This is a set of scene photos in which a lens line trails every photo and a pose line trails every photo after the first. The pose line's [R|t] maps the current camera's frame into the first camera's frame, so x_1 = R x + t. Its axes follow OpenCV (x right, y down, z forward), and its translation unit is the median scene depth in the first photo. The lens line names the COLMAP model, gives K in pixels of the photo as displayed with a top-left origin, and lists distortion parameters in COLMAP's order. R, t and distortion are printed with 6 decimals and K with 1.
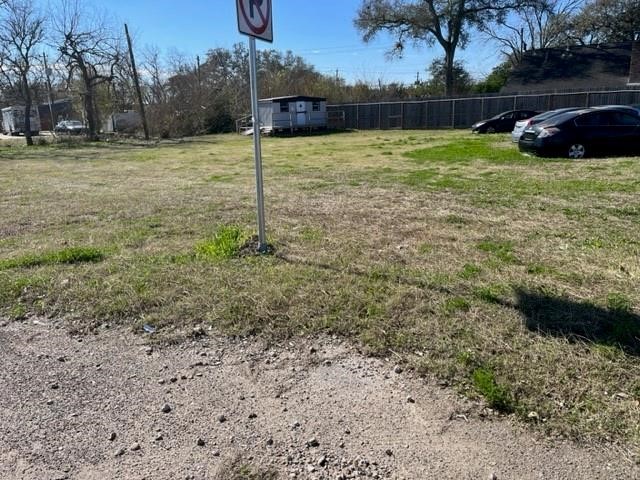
lens RADIAL K [[488.2, 0, 313.3], [0, 488.2, 240.9], [0, 0, 1]] dist [0.082529, -0.117064]
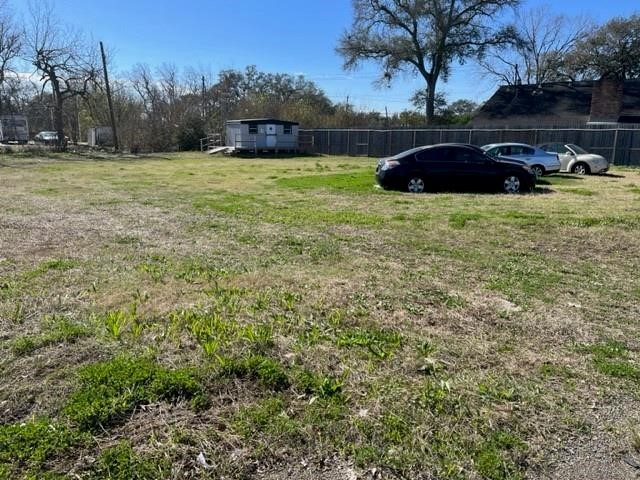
lens RADIAL K [[491.1, 0, 320.0], [0, 491.1, 240.0], [0, 0, 1]] dist [0.080530, -0.113371]
pose [[0.997440, 0.059025, -0.040366, 0.135358], [-0.060904, 0.997036, -0.047001, -0.003171], [0.037472, 0.049339, 0.998079, -0.005006]]
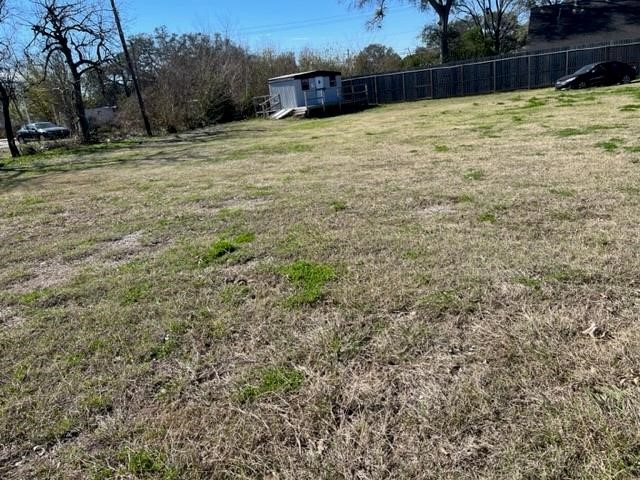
lens RADIAL K [[491.1, 0, 320.0], [0, 491.1, 240.0], [0, 0, 1]] dist [0.080530, -0.113371]
pose [[0.972254, -0.134675, 0.191271, -0.239459], [0.130656, 0.990861, 0.033531, -0.025458], [-0.194039, -0.007610, 0.980964, 0.135389]]
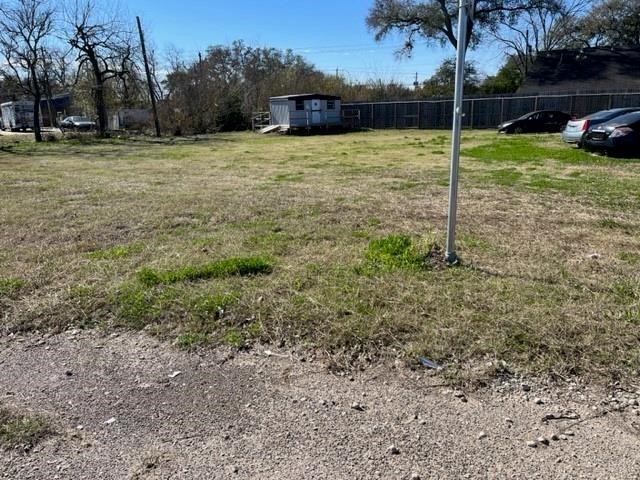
lens RADIAL K [[488.0, 0, 322.2], [0, 488.0, 239.6], [0, 0, 1]] dist [0.079673, -0.112749]
pose [[0.999285, 0.001985, 0.037748, -0.050771], [-0.001922, 0.999997, -0.001725, -0.002127], [-0.037752, 0.001651, 0.999286, 0.019238]]
